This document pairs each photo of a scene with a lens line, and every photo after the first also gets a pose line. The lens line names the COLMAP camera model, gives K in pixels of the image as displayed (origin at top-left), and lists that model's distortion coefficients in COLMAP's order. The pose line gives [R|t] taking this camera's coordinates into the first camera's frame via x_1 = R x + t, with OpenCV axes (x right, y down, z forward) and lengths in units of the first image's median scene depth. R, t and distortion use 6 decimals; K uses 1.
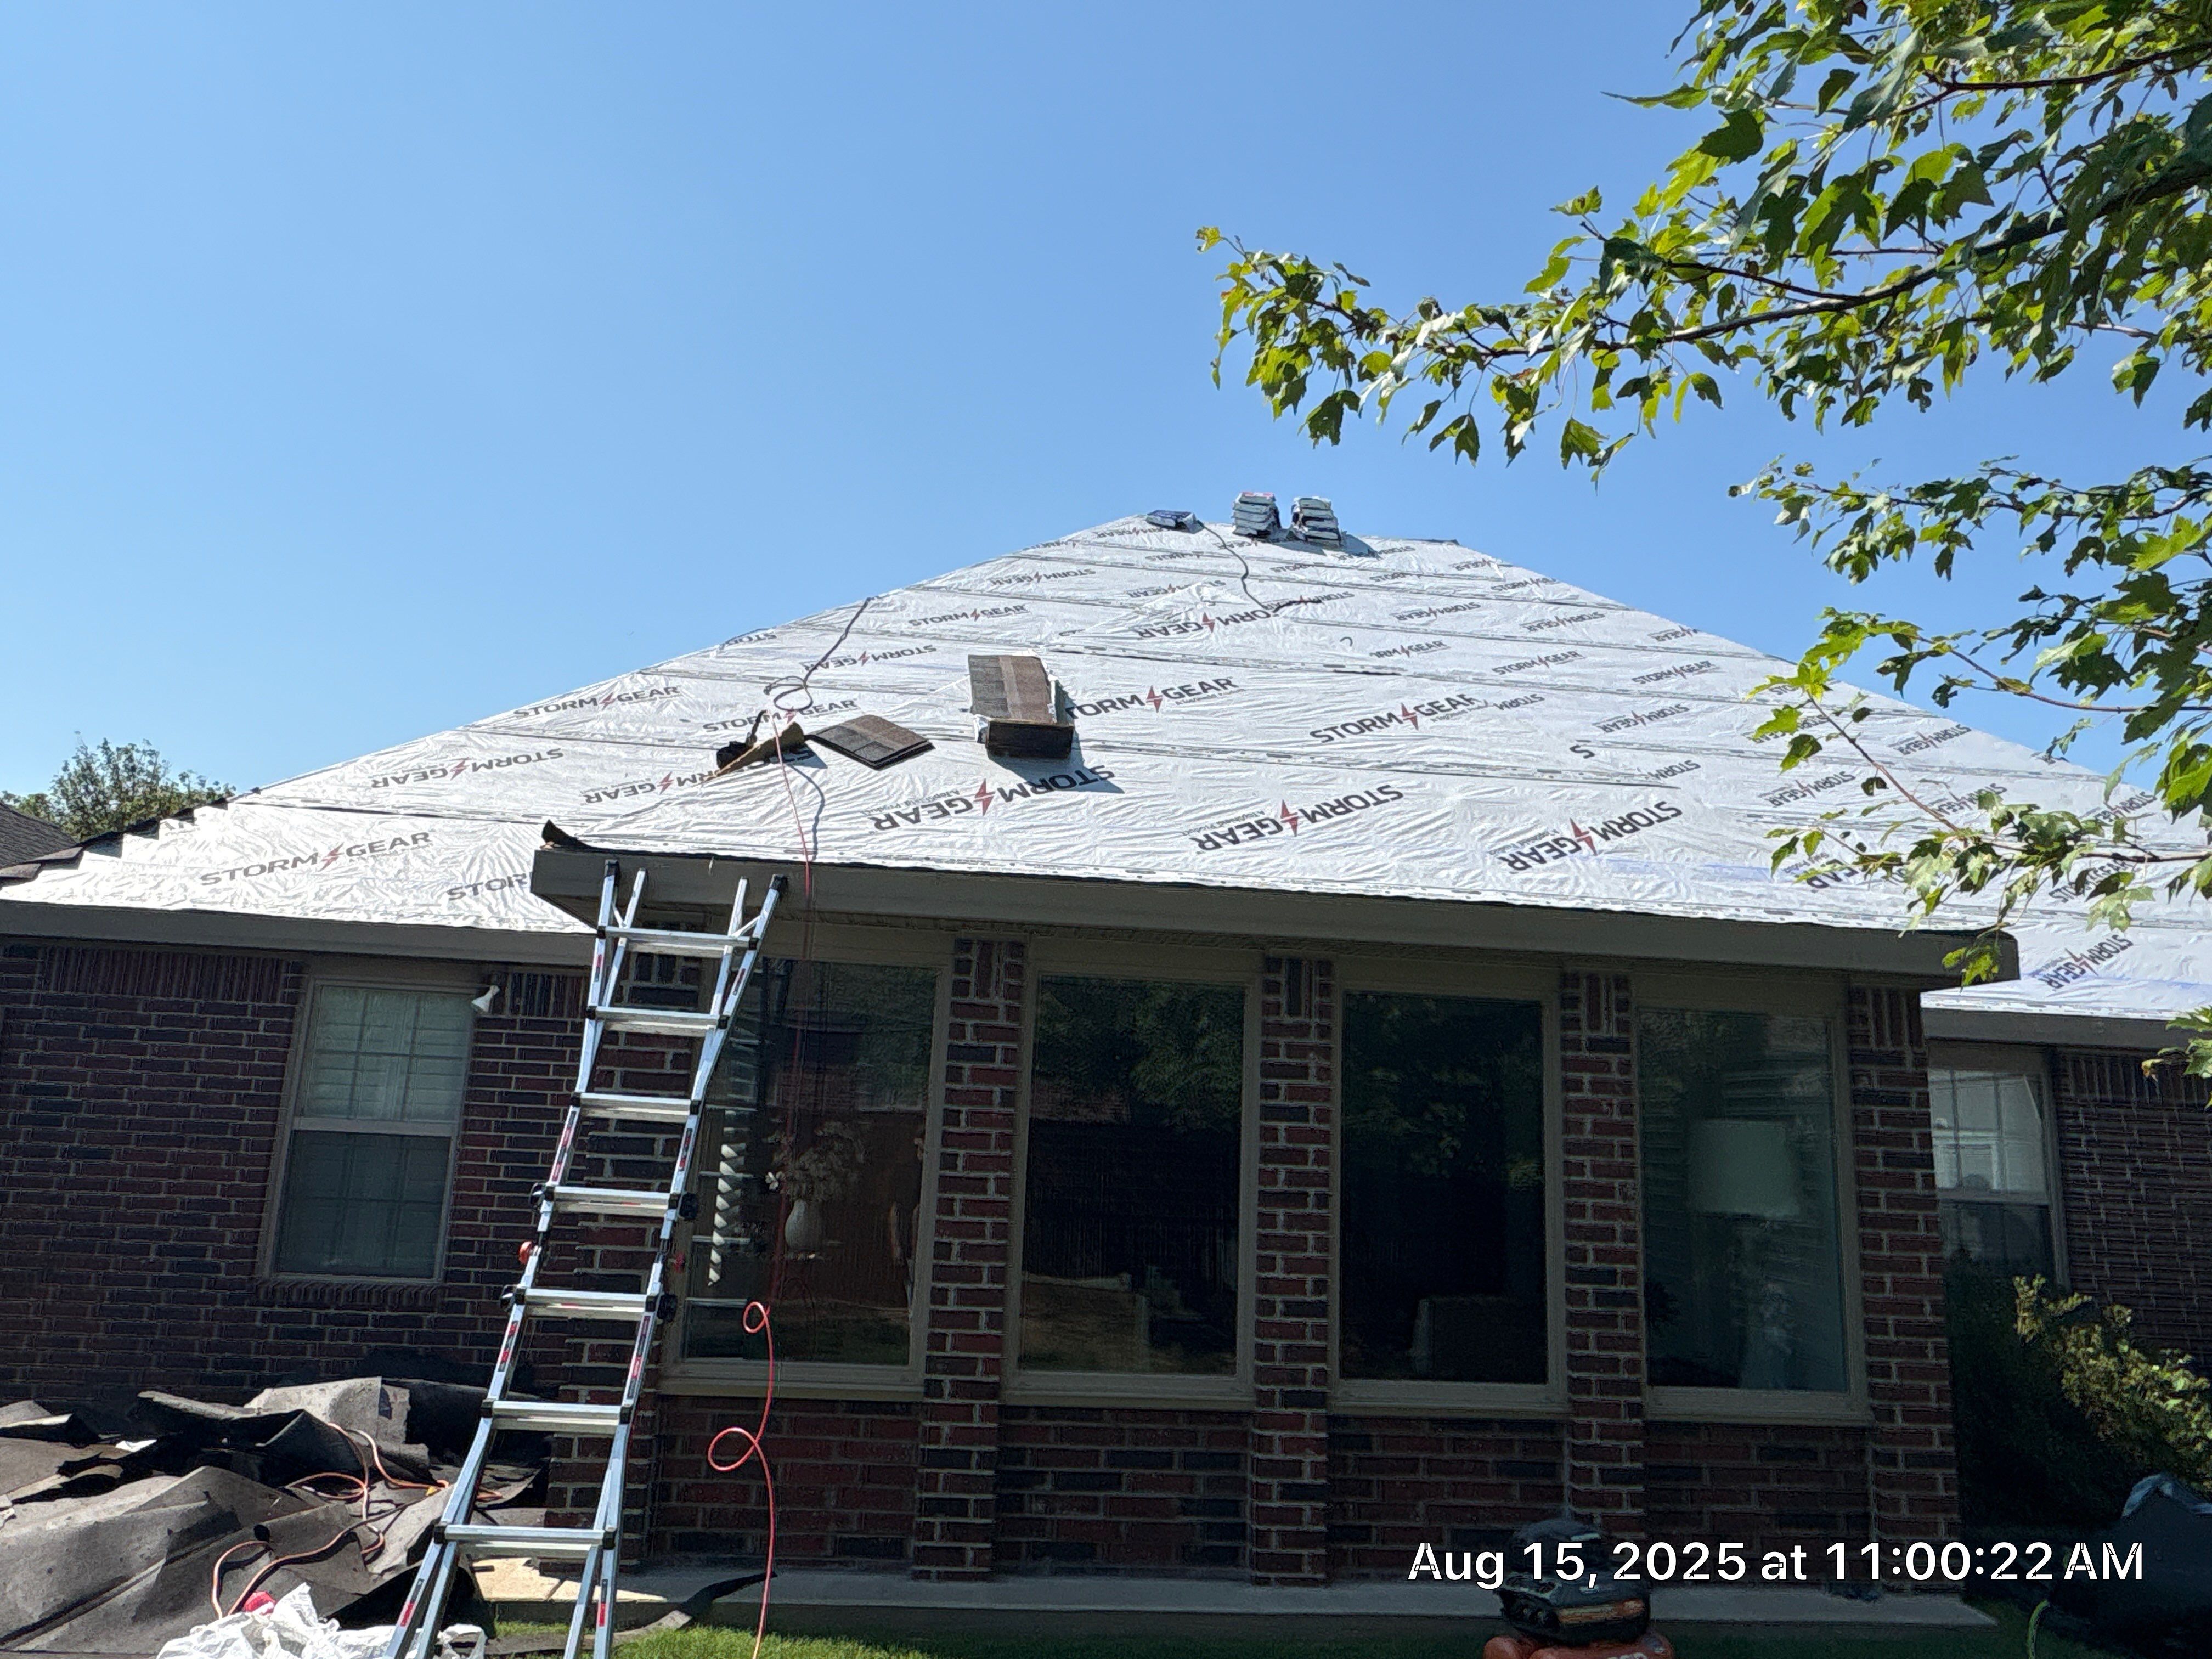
lens RADIAL K [[1451.7, 0, 1105.8], [0, 1451.7, 818.9], [0, 0, 1]] dist [-0.003545, 0.002851]
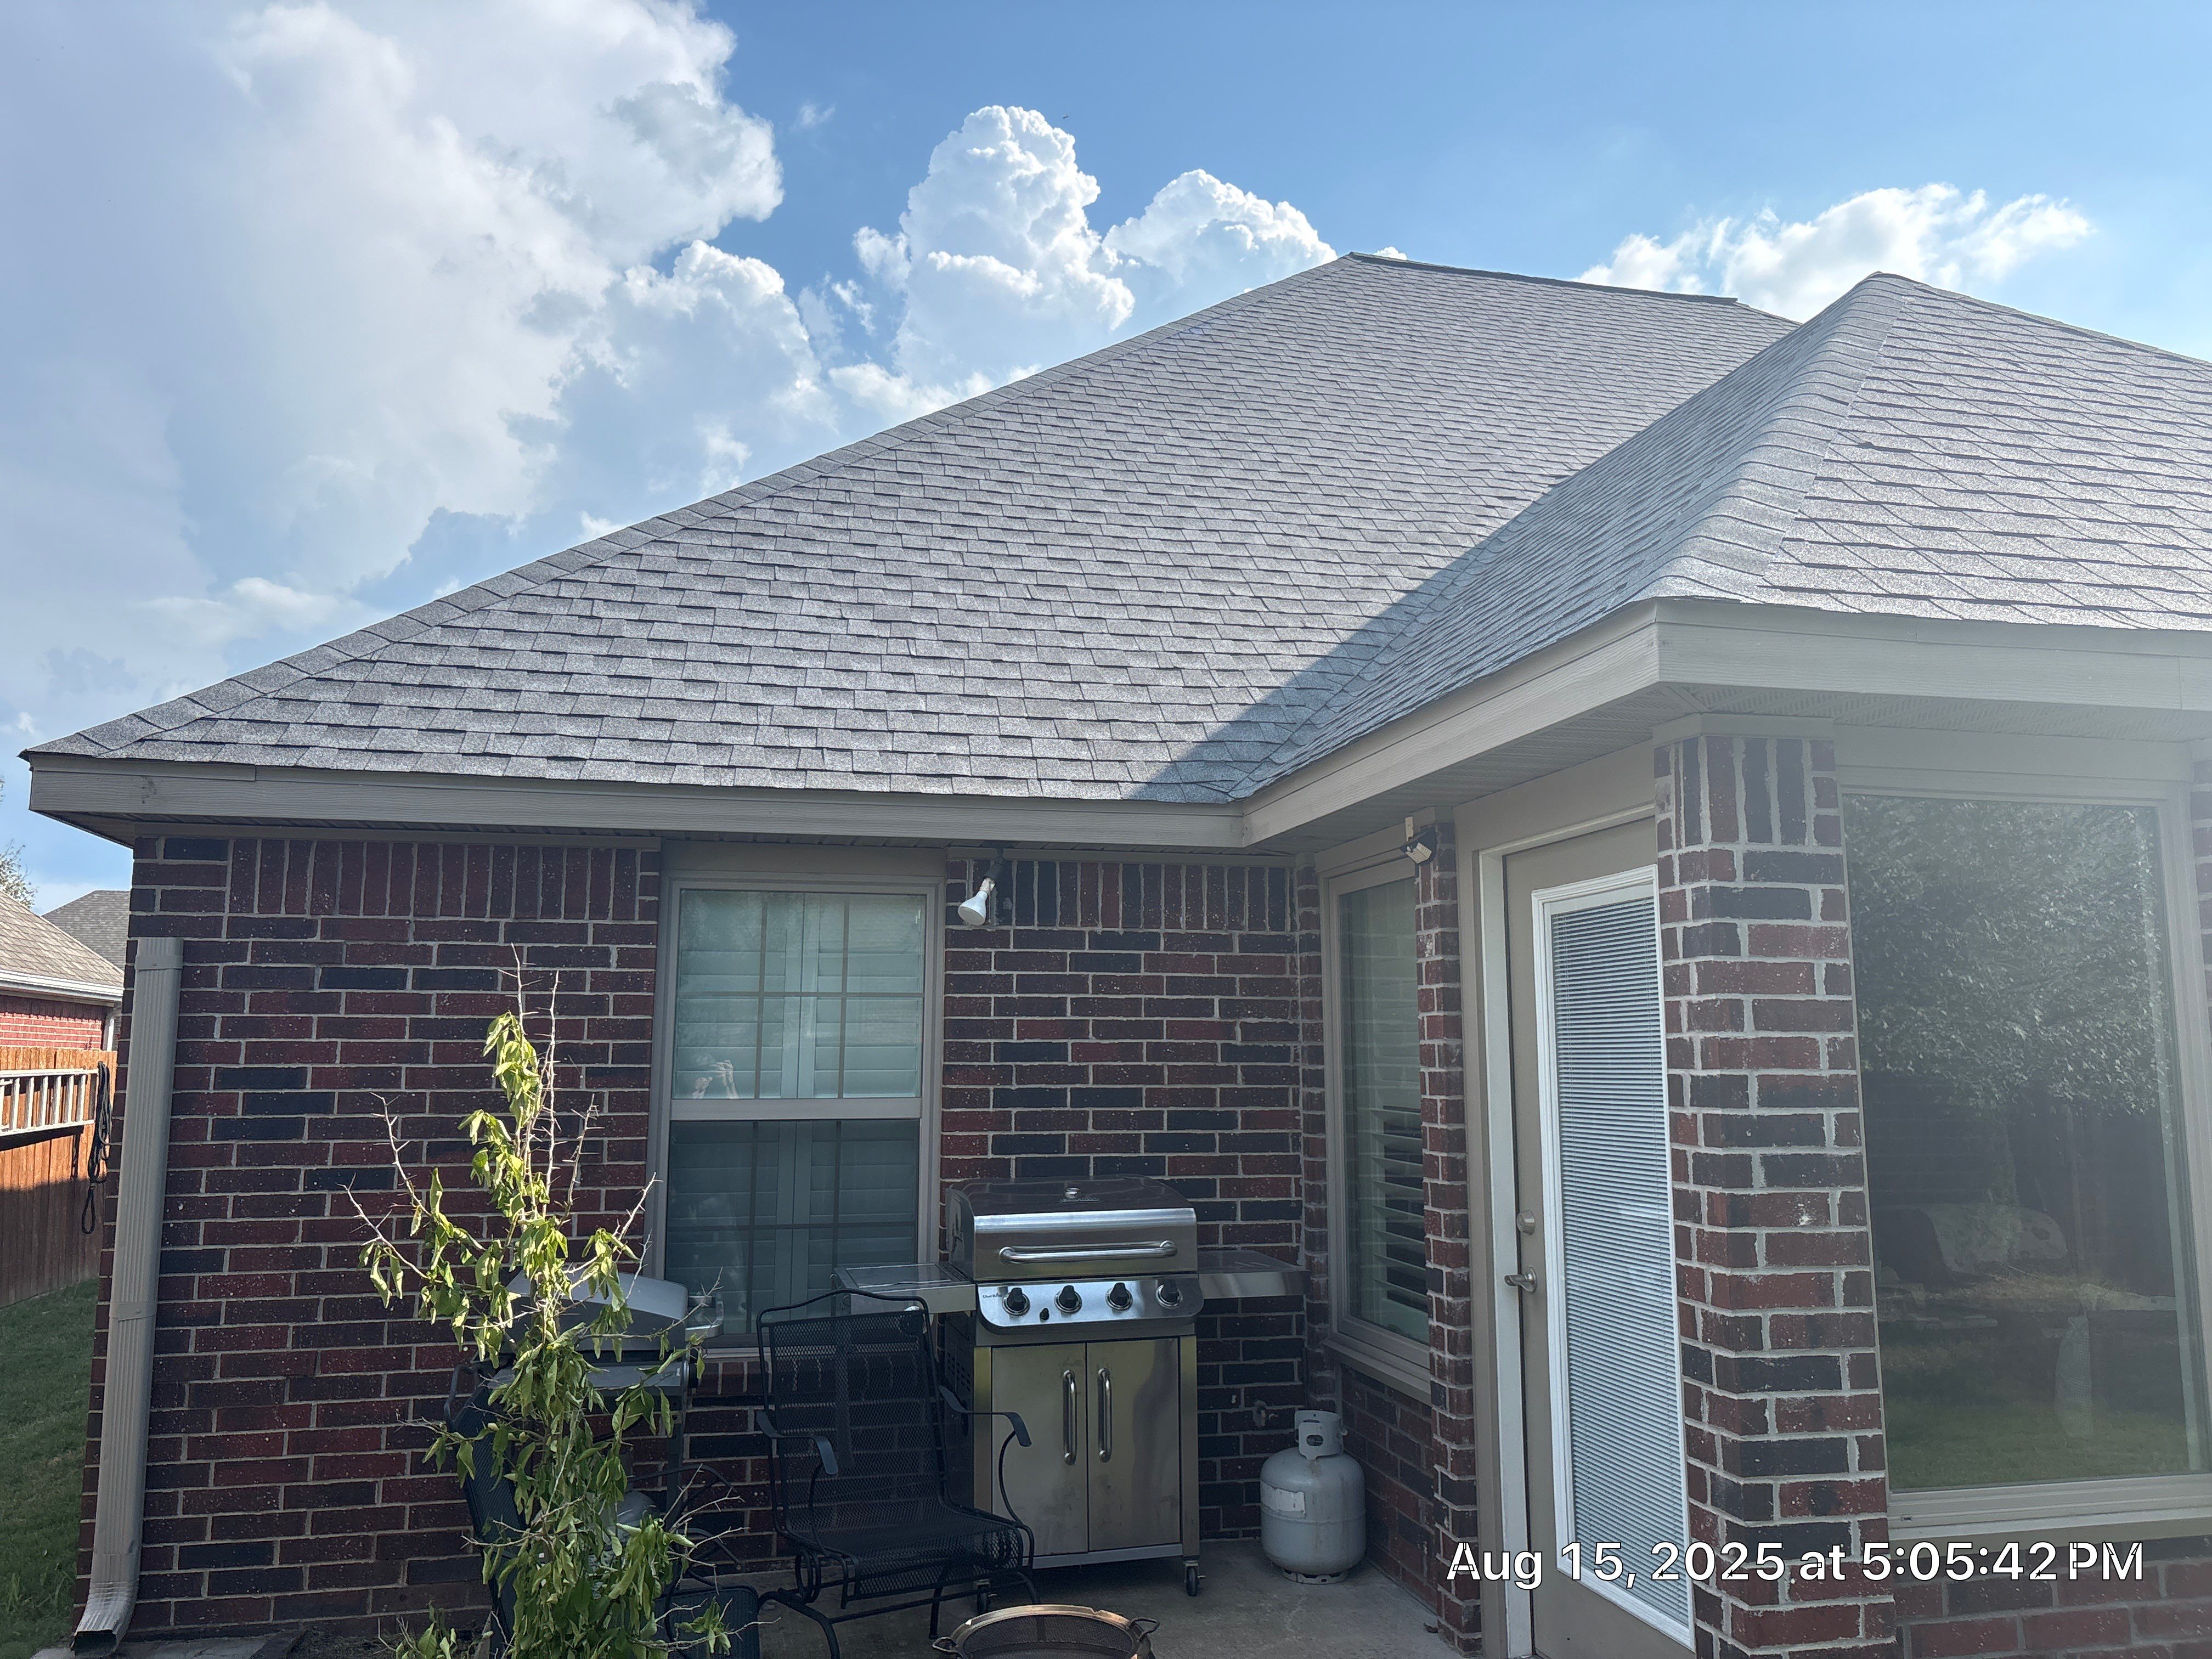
lens RADIAL K [[1667.4, 0, 1096.3], [0, 1667.4, 824.2], [0, 0, 1]] dist [0.053300, -0.035285]
pose [[0.991367, -0.026648, 0.128378, -0.612598], [0.016895, 0.996929, 0.076471, 0.047236], [-0.130021, -0.073642, 0.988773, 0.360431]]
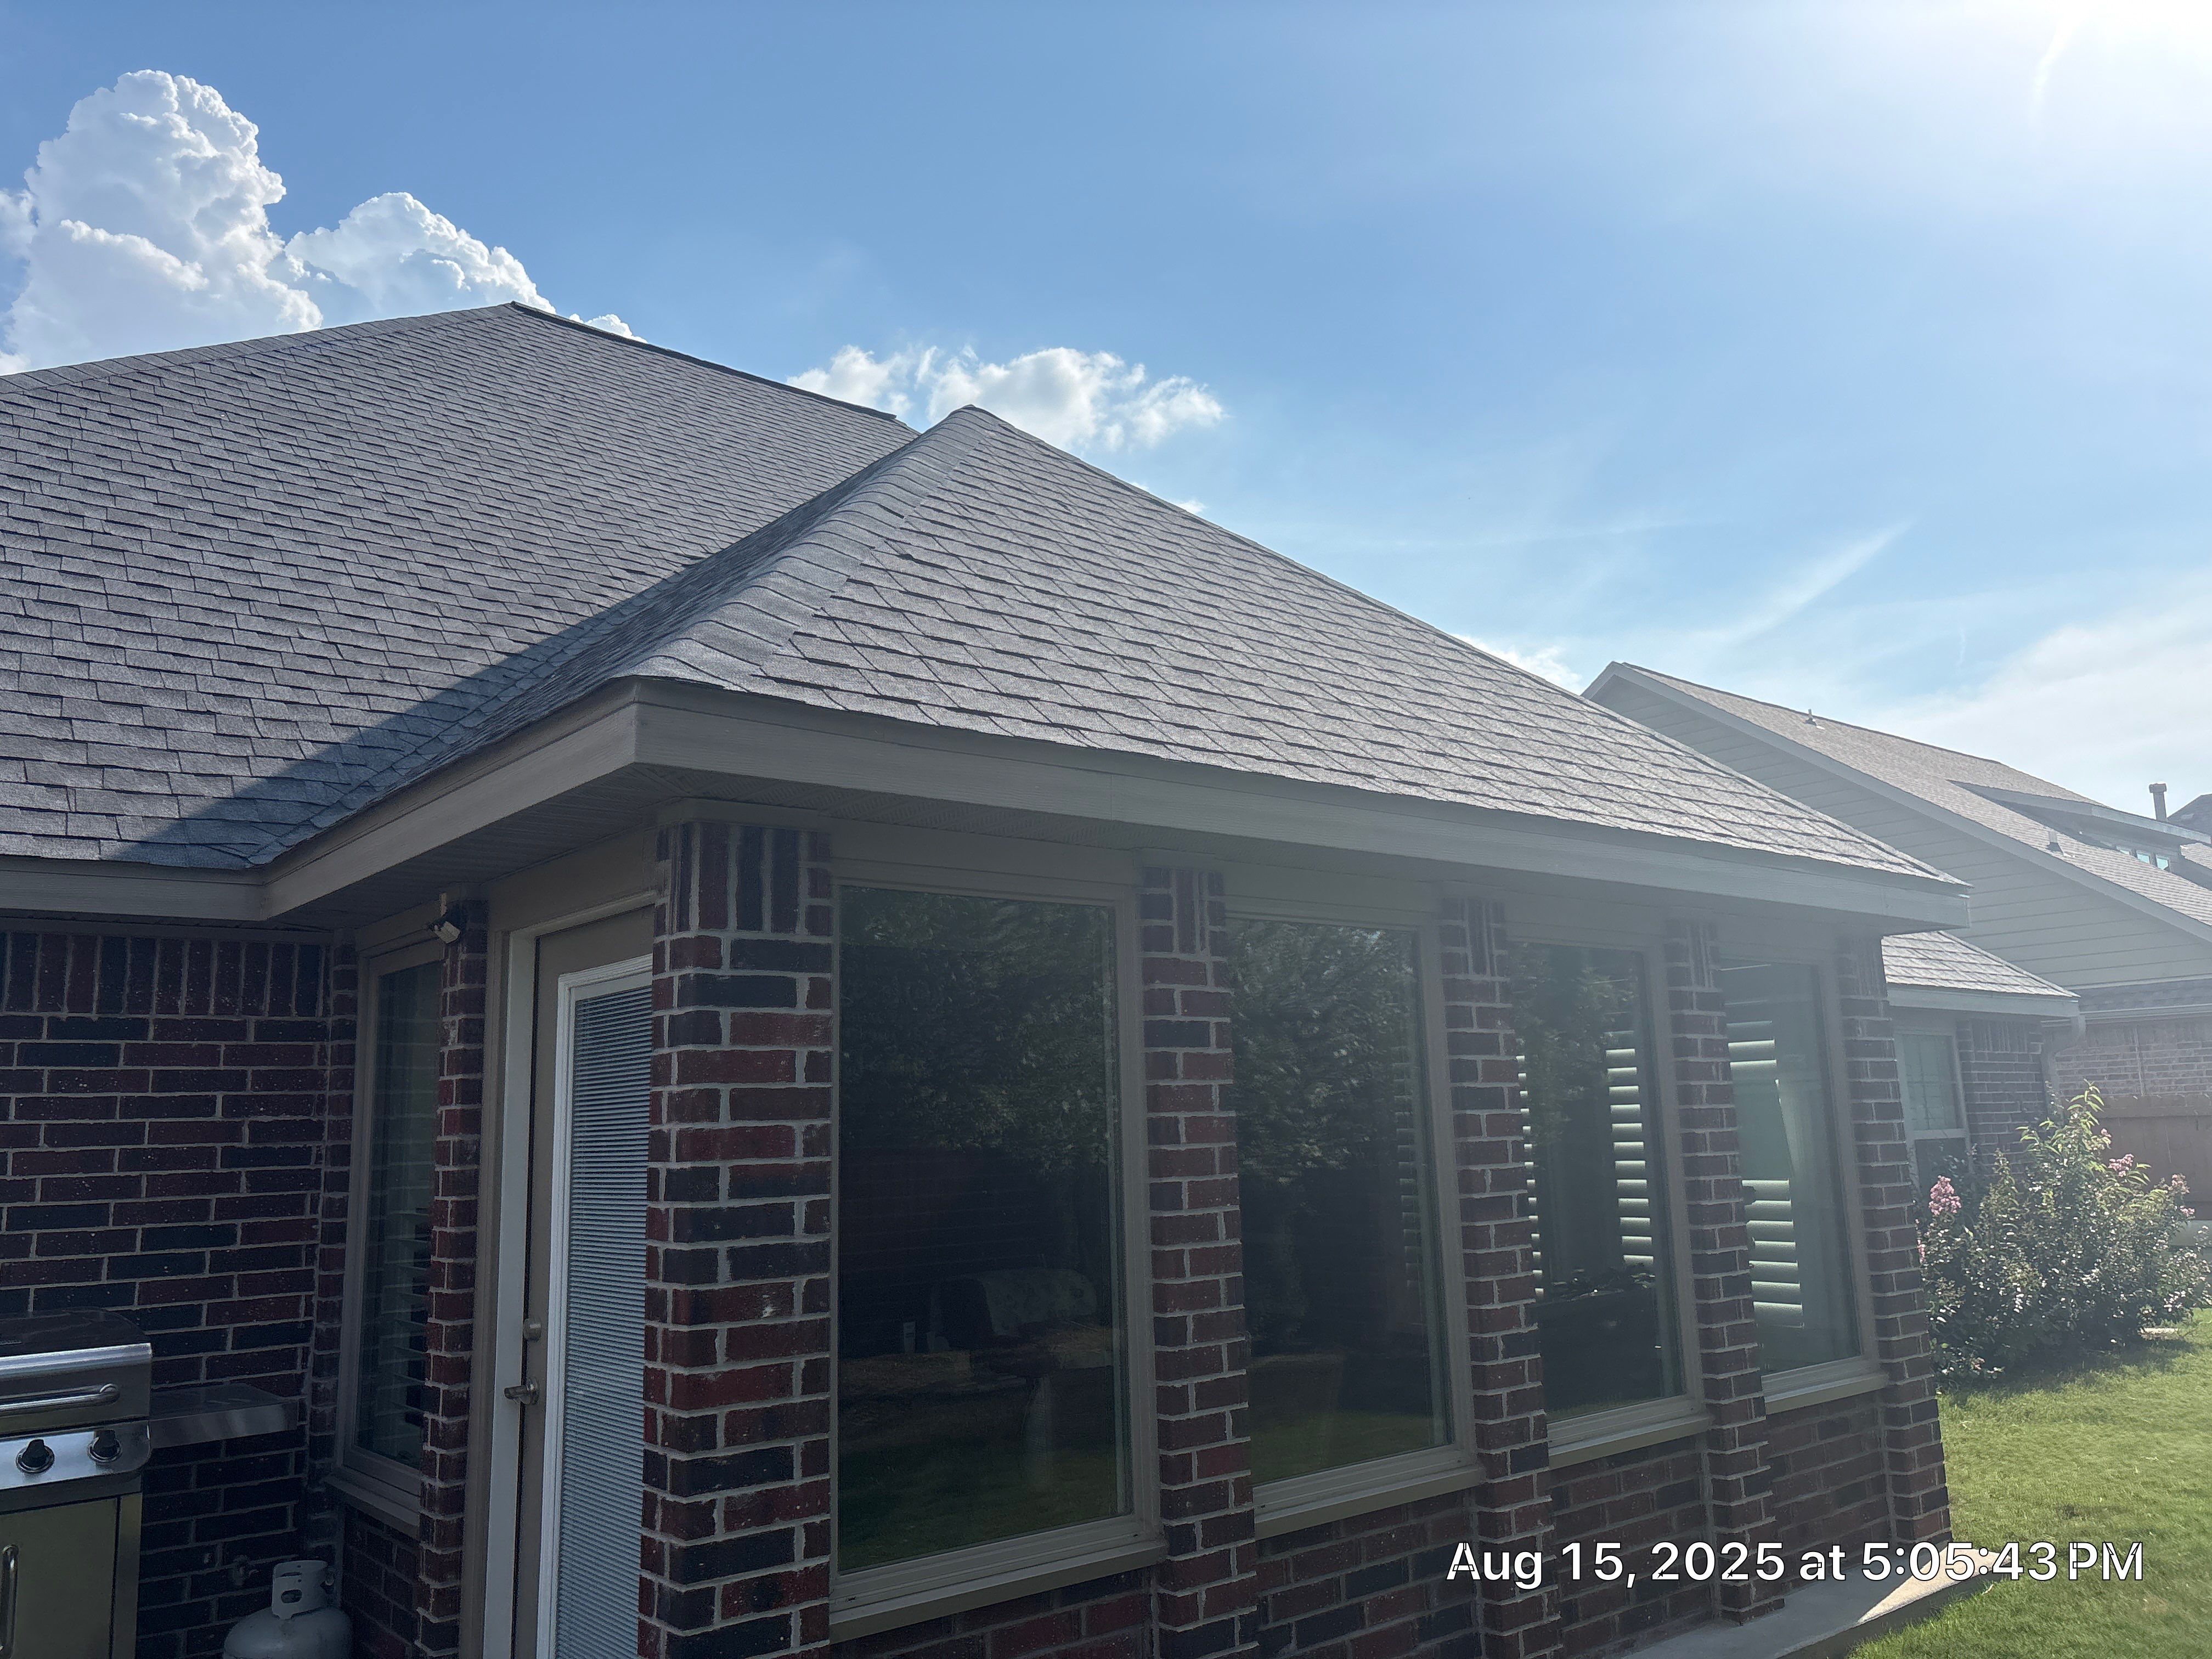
lens RADIAL K [[1664.6, 0, 1099.8], [0, 1664.6, 835.0], [0, 0, 1]] dist [0.028586, -0.026936]
pose [[0.837051, 0.028370, 0.546389, -0.520906], [-0.051822, 0.998276, 0.027556, 0.046651], [-0.544666, -0.051381, 0.837078, 0.358079]]
